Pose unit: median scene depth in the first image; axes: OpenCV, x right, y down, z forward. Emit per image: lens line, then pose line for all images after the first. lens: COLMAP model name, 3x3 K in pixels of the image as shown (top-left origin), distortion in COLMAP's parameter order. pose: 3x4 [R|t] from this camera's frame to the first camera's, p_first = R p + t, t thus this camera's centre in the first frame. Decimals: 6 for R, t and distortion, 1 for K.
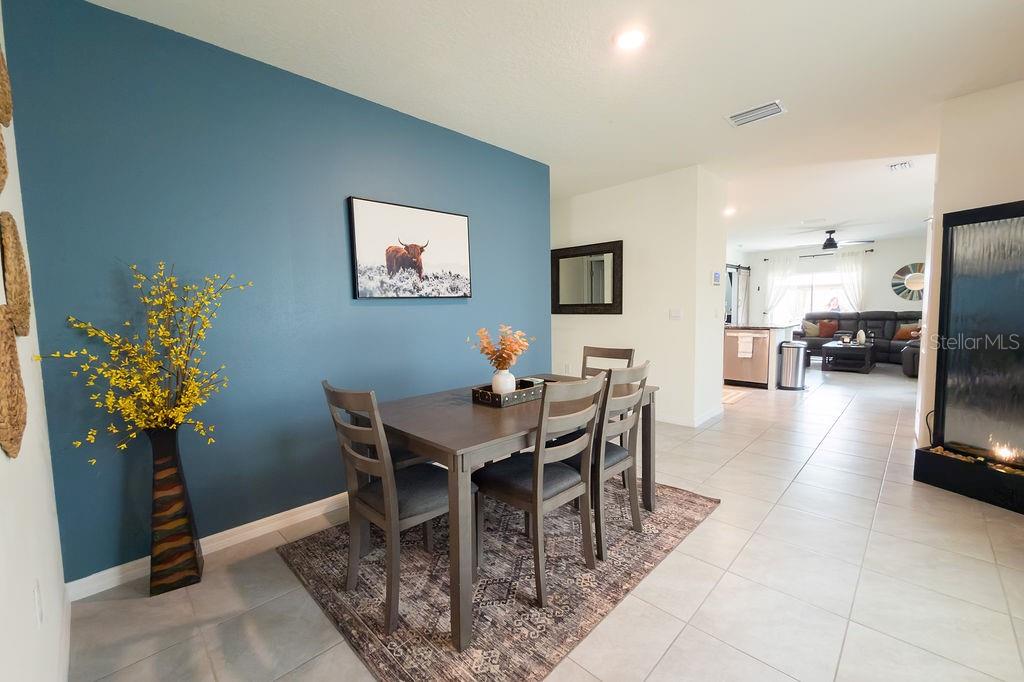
lens RADIAL K [[414.3, 0, 512.0], [0, 414.3, 341.0], [0, 0, 1]] dist [-0.000349, -0.000196]
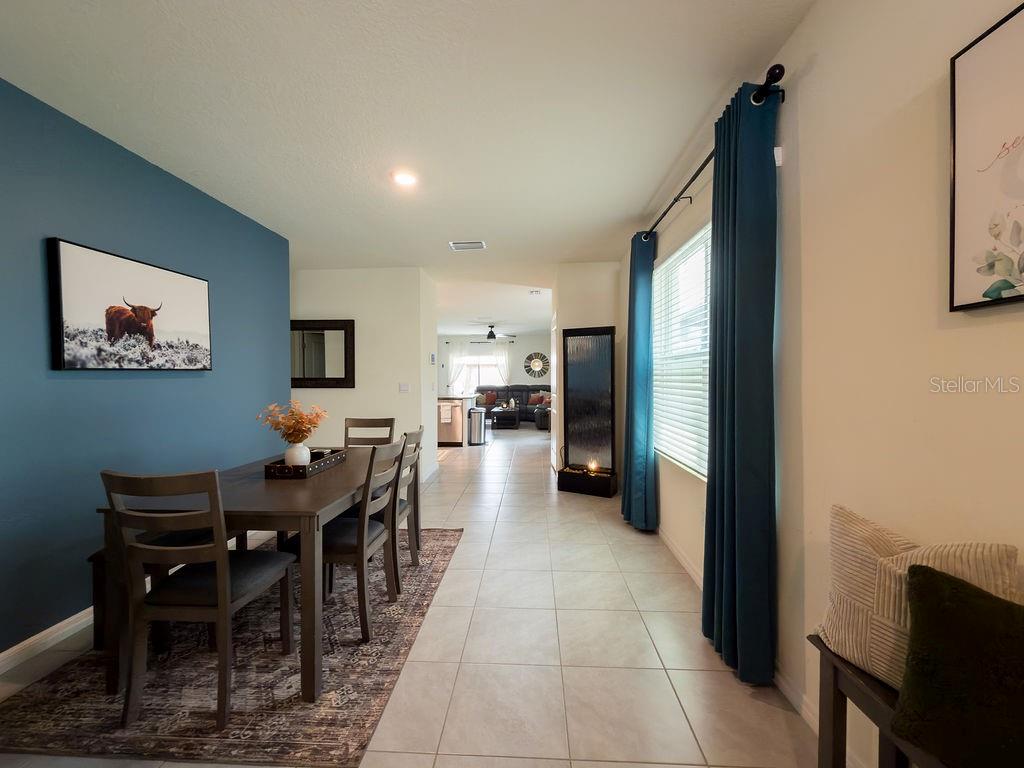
lens RADIAL K [[415.3, 0, 512.0], [0, 415.3, 384.0], [0, 0, 1]] dist [-0.001336, -0.000113]
pose [[0.743596, 0.003493, 0.668620, -0.236816], [0.043883, 0.997575, -0.054015, 0.001352], [-0.667188, 0.069506, 0.741639, -0.105255]]
